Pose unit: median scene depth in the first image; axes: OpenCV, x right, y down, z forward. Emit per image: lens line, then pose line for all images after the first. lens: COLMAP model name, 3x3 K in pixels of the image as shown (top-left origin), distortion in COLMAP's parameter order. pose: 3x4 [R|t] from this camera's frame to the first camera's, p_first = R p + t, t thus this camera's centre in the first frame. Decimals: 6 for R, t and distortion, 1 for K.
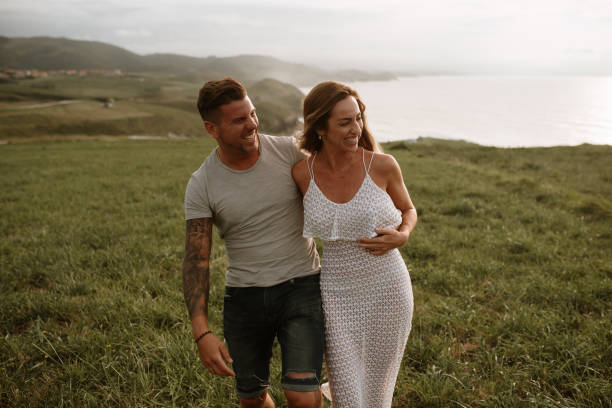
lens RADIAL K [[611.6, 0, 306.0], [0, 611.6, 204.0], [0, 0, 1]] dist [-0.021568, 0.001016]
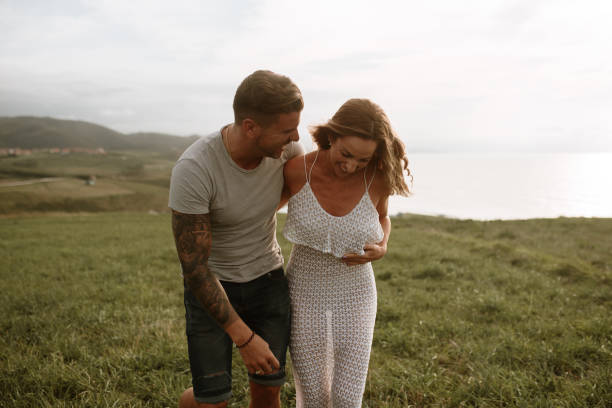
lens RADIAL K [[604.7, 0, 306.0], [0, 604.7, 204.0], [0, 0, 1]] dist [-0.031729, 0.006052]
pose [[0.999678, -0.004561, 0.024947, 0.024035], [0.007767, 0.991488, -0.129970, 0.015222], [-0.024141, 0.130122, 0.991204, 0.042390]]
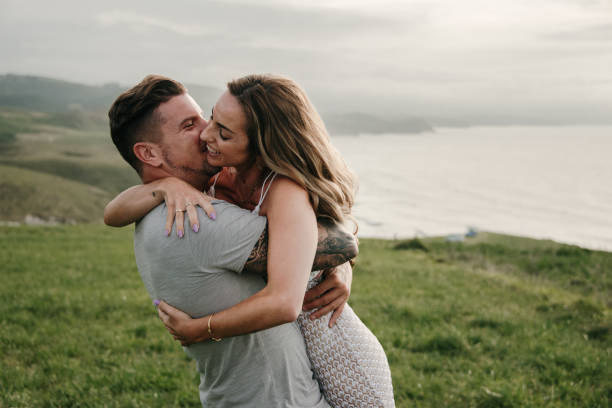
lens RADIAL K [[1093.3, 0, 298.5], [0, 1093.3, 204.4], [0, 0, 1]] dist [0.454110, 0.118389]
pose [[0.999812, 0.018718, 0.005017, 0.066357], [-0.017902, 0.991266, -0.130654, 0.012002], [-0.007419, 0.130539, 0.991415, -0.075339]]
